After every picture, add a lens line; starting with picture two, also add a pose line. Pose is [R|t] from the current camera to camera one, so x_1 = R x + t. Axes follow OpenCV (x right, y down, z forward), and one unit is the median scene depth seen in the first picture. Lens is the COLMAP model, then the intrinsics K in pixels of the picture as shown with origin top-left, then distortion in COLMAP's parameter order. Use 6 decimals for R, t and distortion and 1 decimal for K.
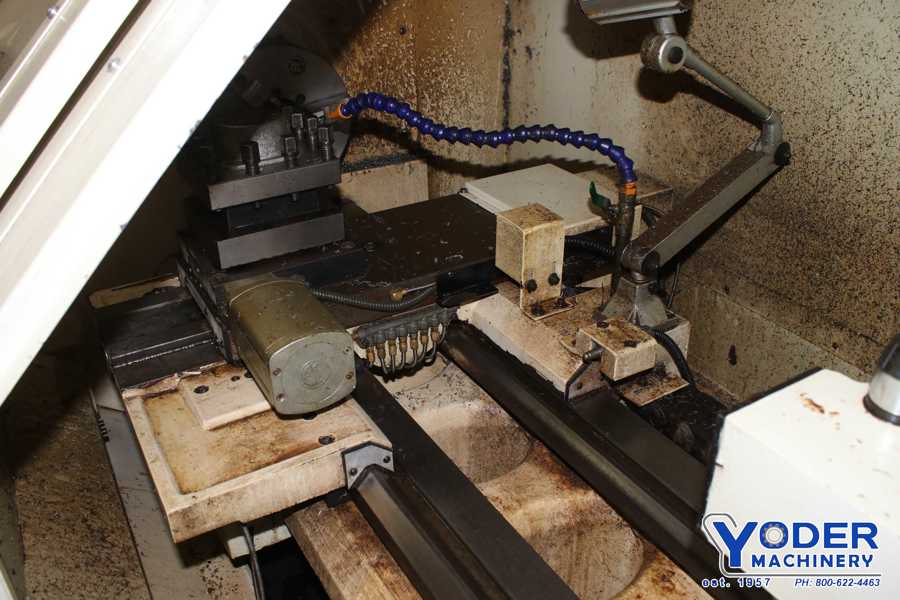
lens RADIAL K [[764.5, 0, 449.5], [0, 764.5, 300.8], [0, 0, 1]] dist [0.004958, 0.000791]
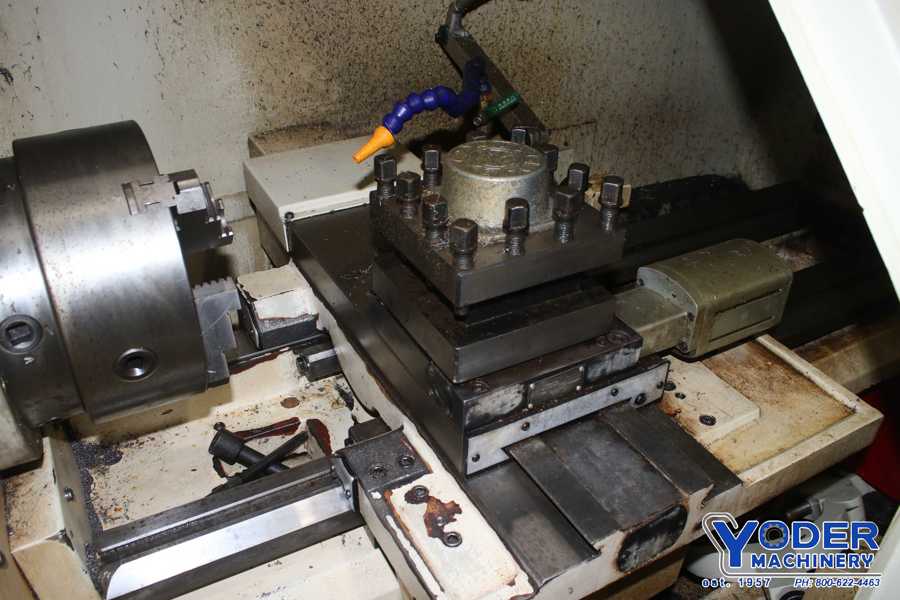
lens RADIAL K [[764.5, 0, 449.6], [0, 764.5, 300.2], [0, 0, 1]] dist [0.004958, 0.000791]
pose [[0.034834, -0.547098, 0.836344, -0.689795], [0.482200, 0.742199, 0.465429, -0.371067], [-0.875368, 0.387073, 0.289664, 0.665430]]
